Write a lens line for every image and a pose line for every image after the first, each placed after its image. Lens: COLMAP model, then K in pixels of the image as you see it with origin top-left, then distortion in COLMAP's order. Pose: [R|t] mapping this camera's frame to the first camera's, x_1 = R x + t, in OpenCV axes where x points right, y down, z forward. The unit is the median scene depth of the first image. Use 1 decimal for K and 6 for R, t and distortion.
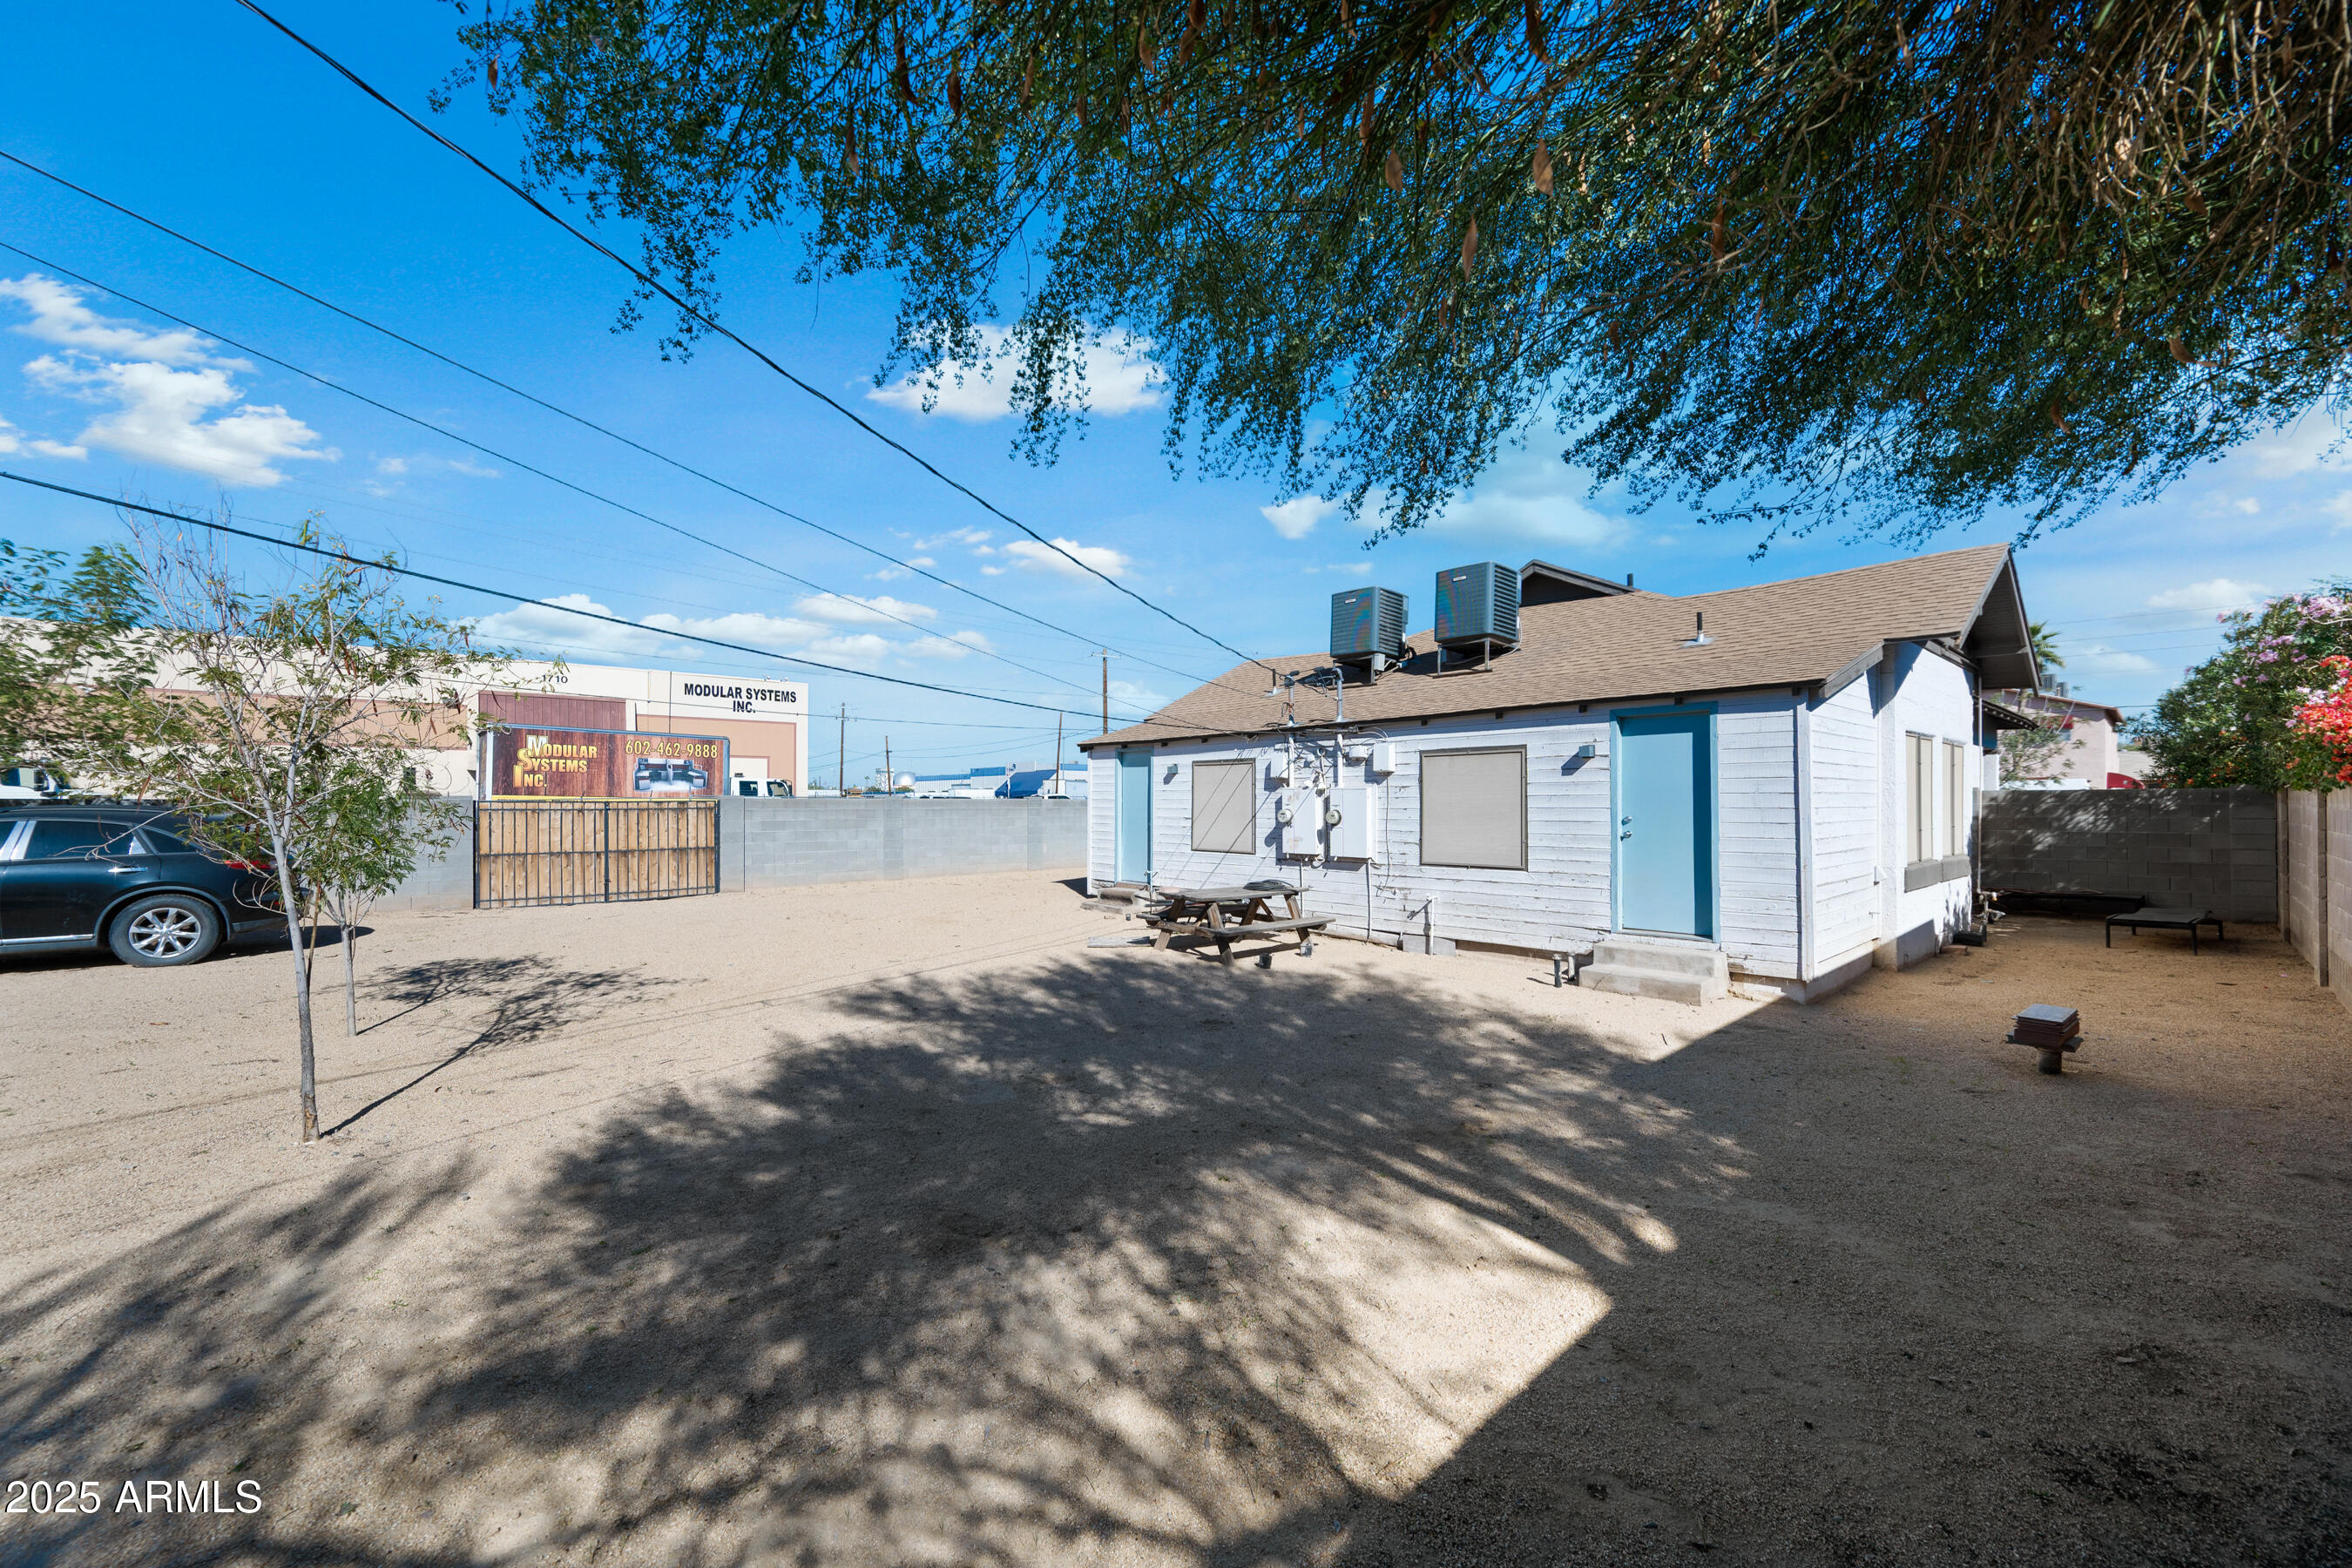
lens RADIAL K [[928.0, 0, 1172.1], [0, 928.0, 782.1], [0, 0, 1]] dist [-0.002718, -0.000443]
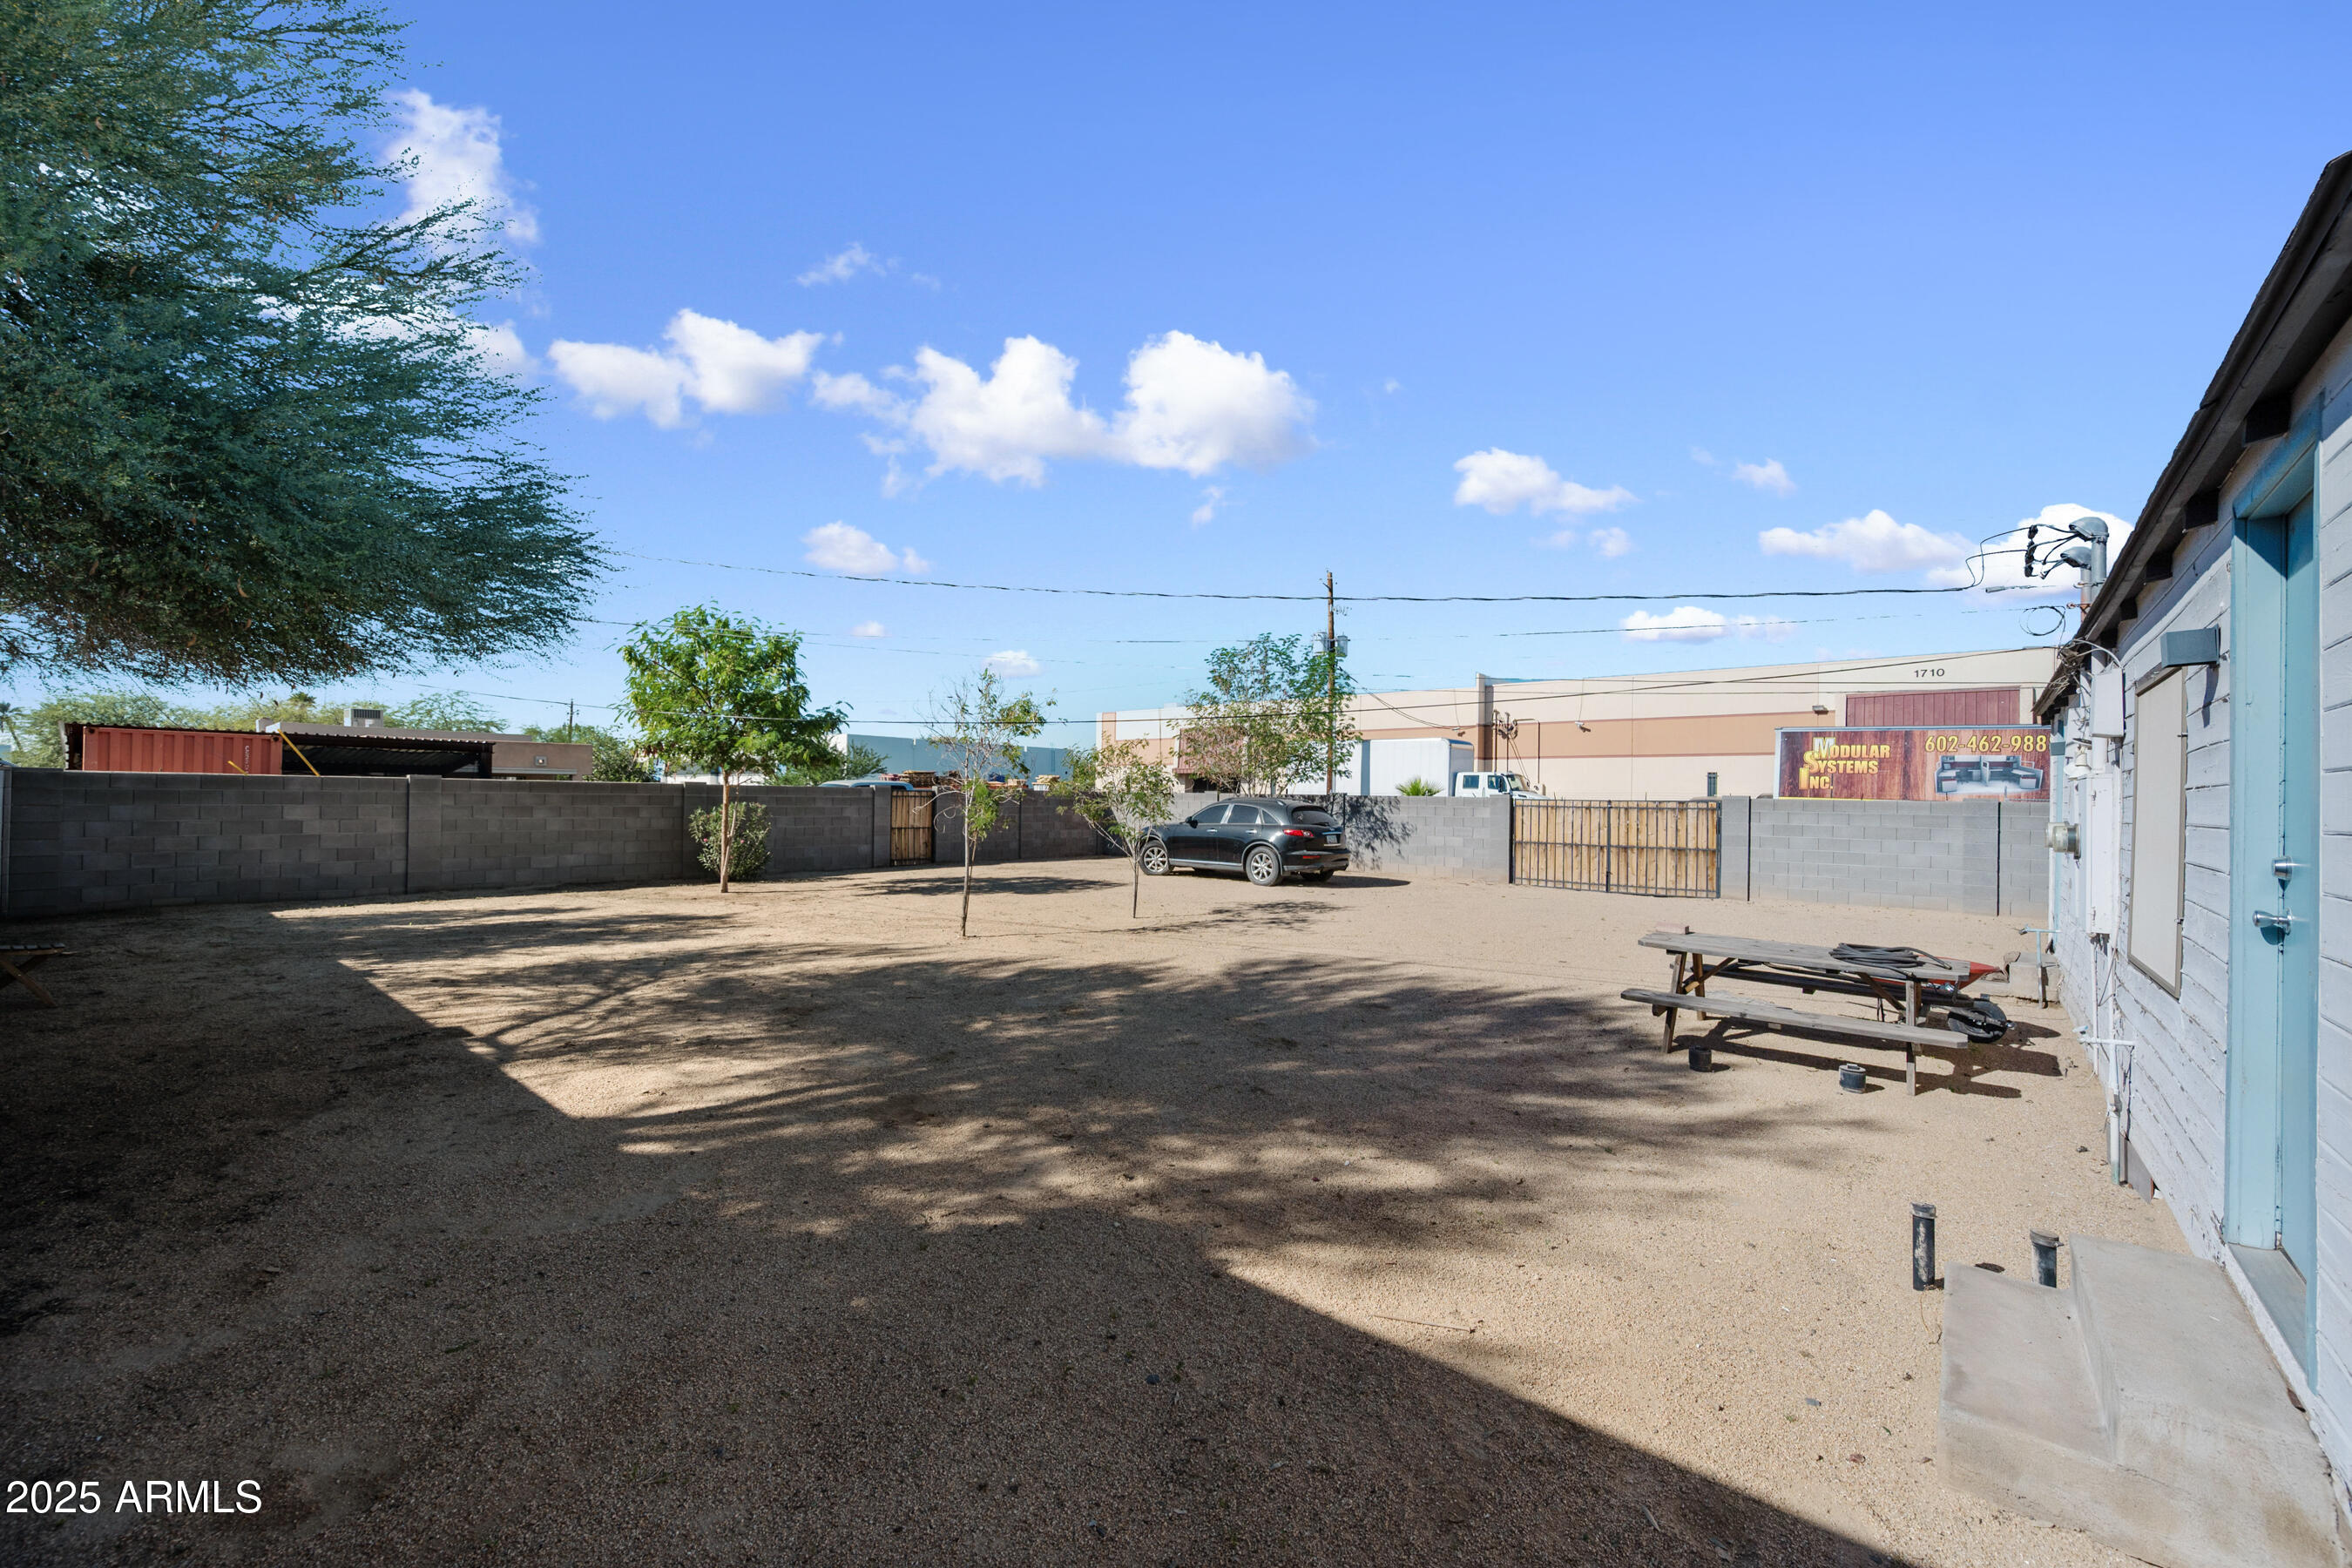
lens RADIAL K [[928.0, 0, 1172.4], [0, 928.0, 797.2], [0, 0, 1]] dist [-0.002718, -0.000443]
pose [[0.121135, 0.003498, -0.992630, 0.413675], [0.006660, 0.999968, 0.004337, 0.009027], [0.992614, -0.007136, 0.121108, 0.355116]]
